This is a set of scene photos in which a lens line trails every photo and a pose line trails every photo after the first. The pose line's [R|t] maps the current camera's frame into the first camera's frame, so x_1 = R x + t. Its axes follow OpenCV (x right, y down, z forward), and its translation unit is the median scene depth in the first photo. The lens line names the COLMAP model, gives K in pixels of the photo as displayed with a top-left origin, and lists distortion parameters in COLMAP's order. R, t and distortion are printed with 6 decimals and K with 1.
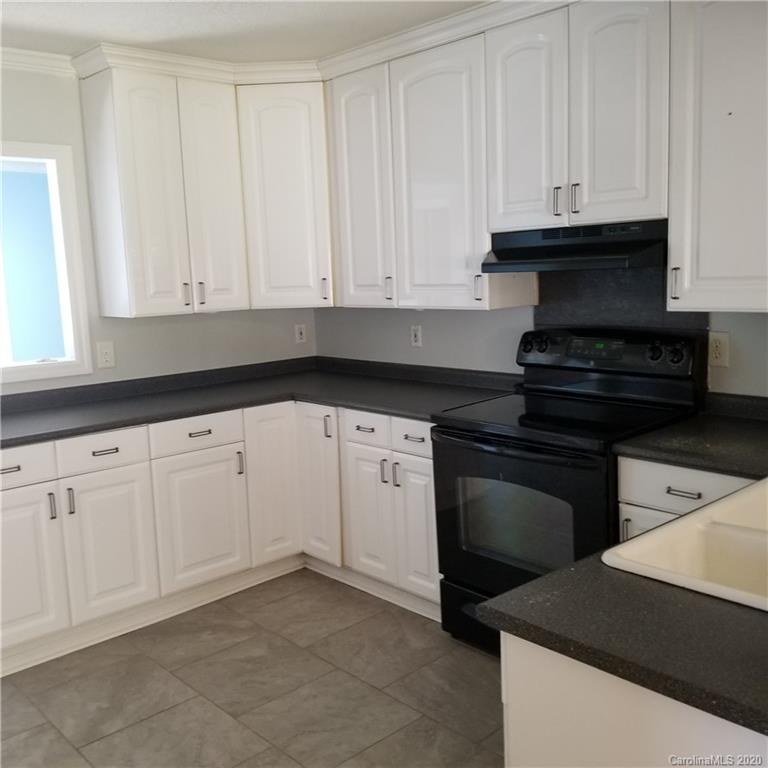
lens RADIAL K [[799.9, 0, 399.1], [0, 799.9, 381.9], [0, 0, 1]] dist [0.122362, -0.237056]
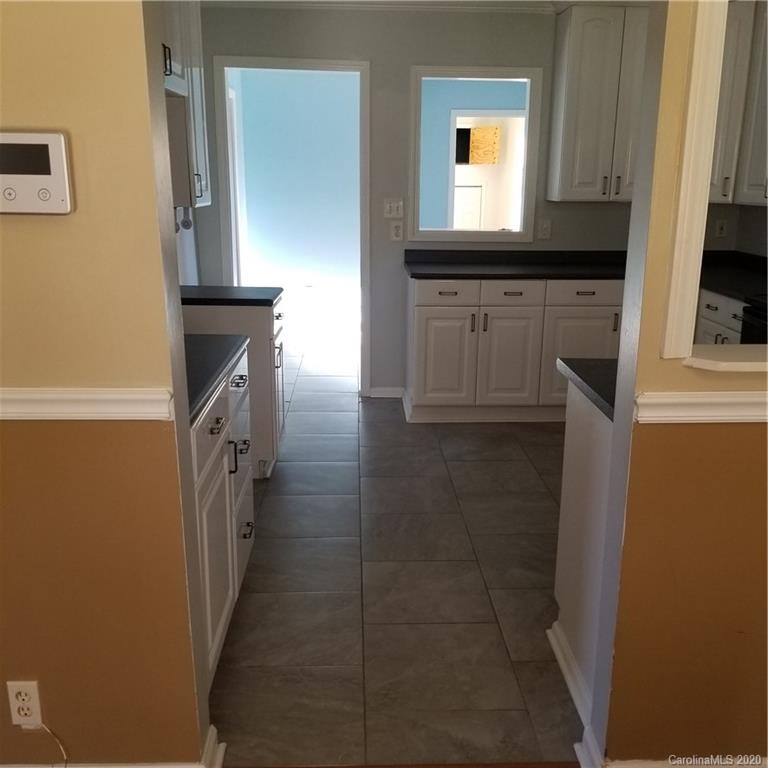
lens RADIAL K [[799.9, 0, 399.1], [0, 799.9, 381.9], [0, 0, 1]] dist [0.122362, -0.237056]
pose [[0.771784, 0.201714, -0.603043, 0.339007], [-0.130552, 0.978414, 0.160191, 0.034367], [0.622339, -0.044905, 0.781459, -0.225104]]
